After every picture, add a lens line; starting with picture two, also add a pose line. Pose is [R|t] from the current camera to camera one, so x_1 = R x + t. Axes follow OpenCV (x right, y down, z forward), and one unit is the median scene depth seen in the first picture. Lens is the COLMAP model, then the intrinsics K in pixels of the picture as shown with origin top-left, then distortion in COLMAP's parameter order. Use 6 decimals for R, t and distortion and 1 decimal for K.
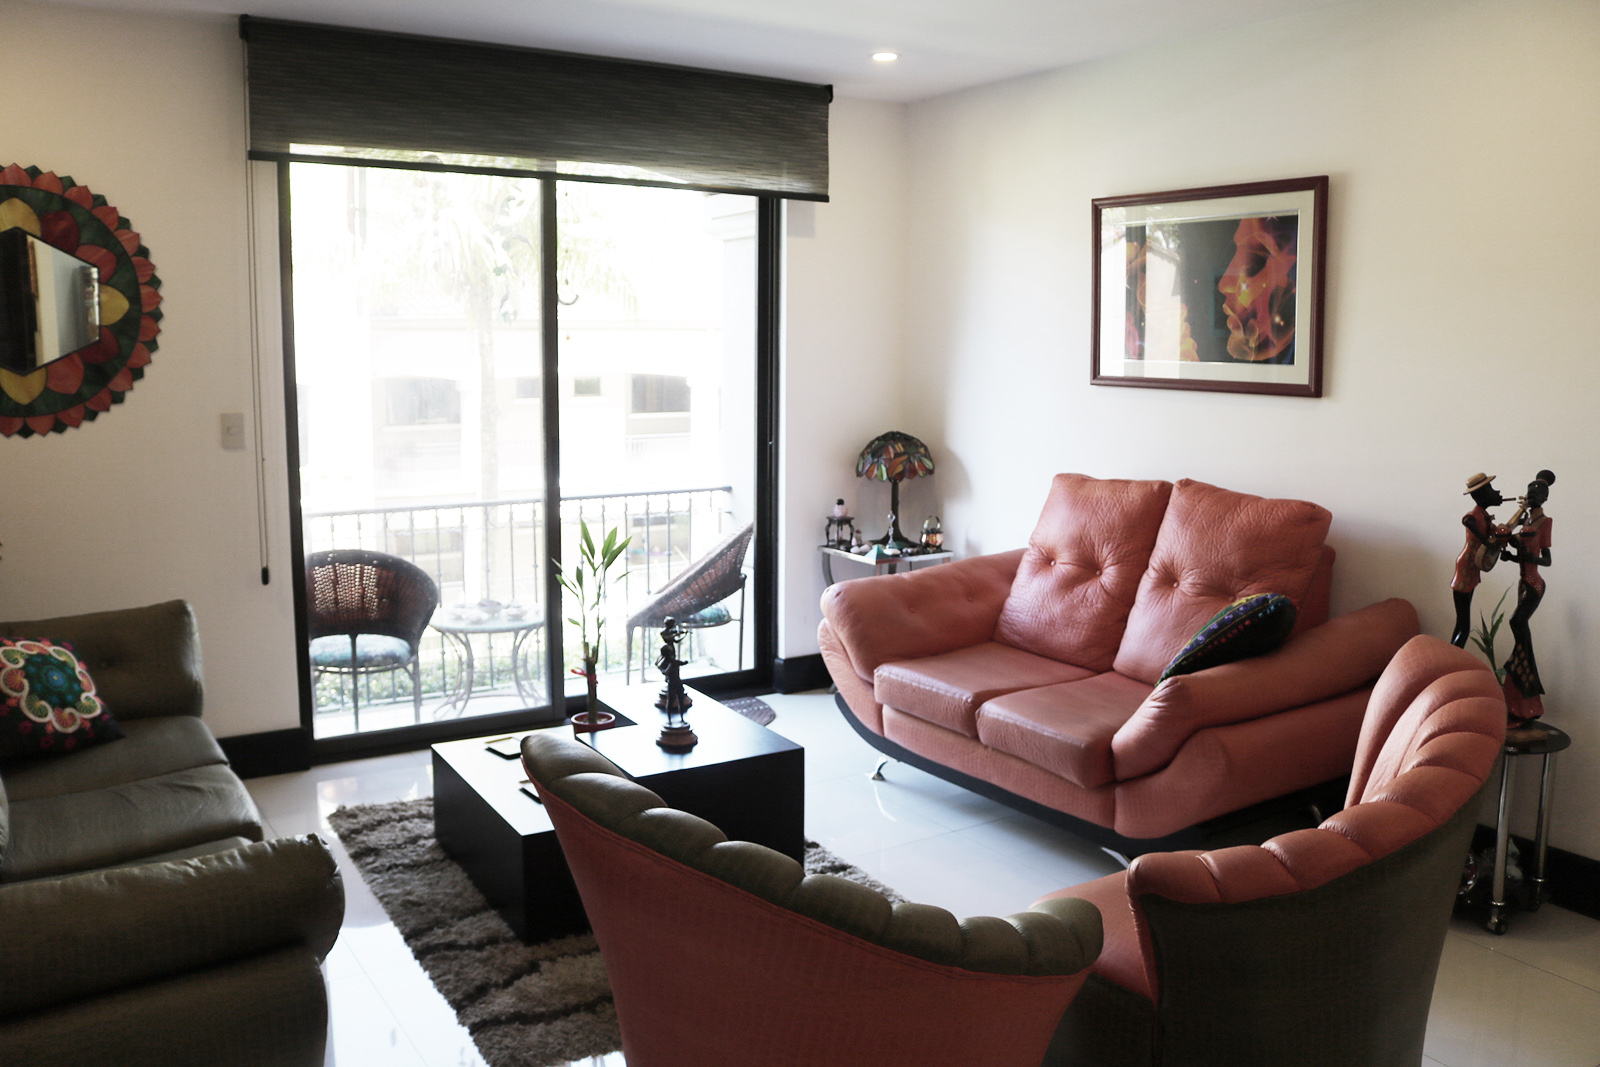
lens RADIAL K [[1312.6, 0, 782.5], [0, 1312.6, 529.1], [0, 0, 1]] dist [-0.167565, 0.140998]
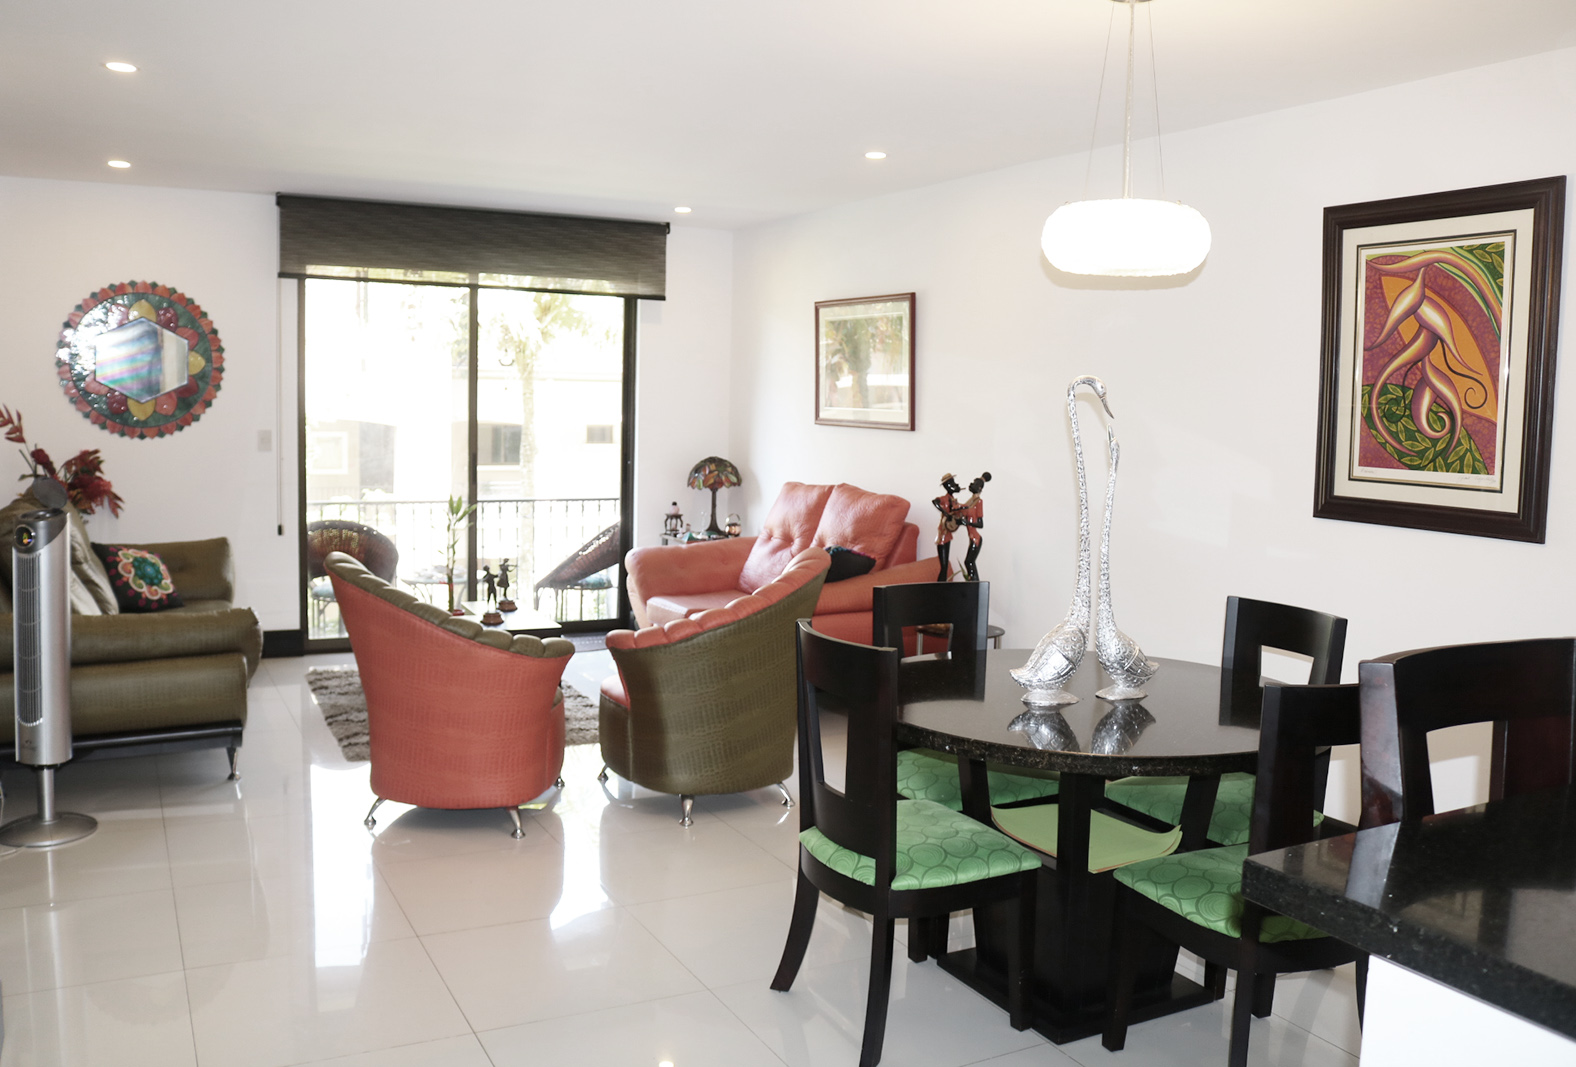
lens RADIAL K [[1376.6, 0, 774.7], [0, 1376.6, 504.8], [0, 0, 1]] dist [-0.106340, 0.090482]
pose [[0.994295, 0.025377, -0.103603, 0.424448], [-0.031894, 0.997582, -0.061741, 0.097453], [0.101786, 0.064694, 0.992701, -0.692651]]
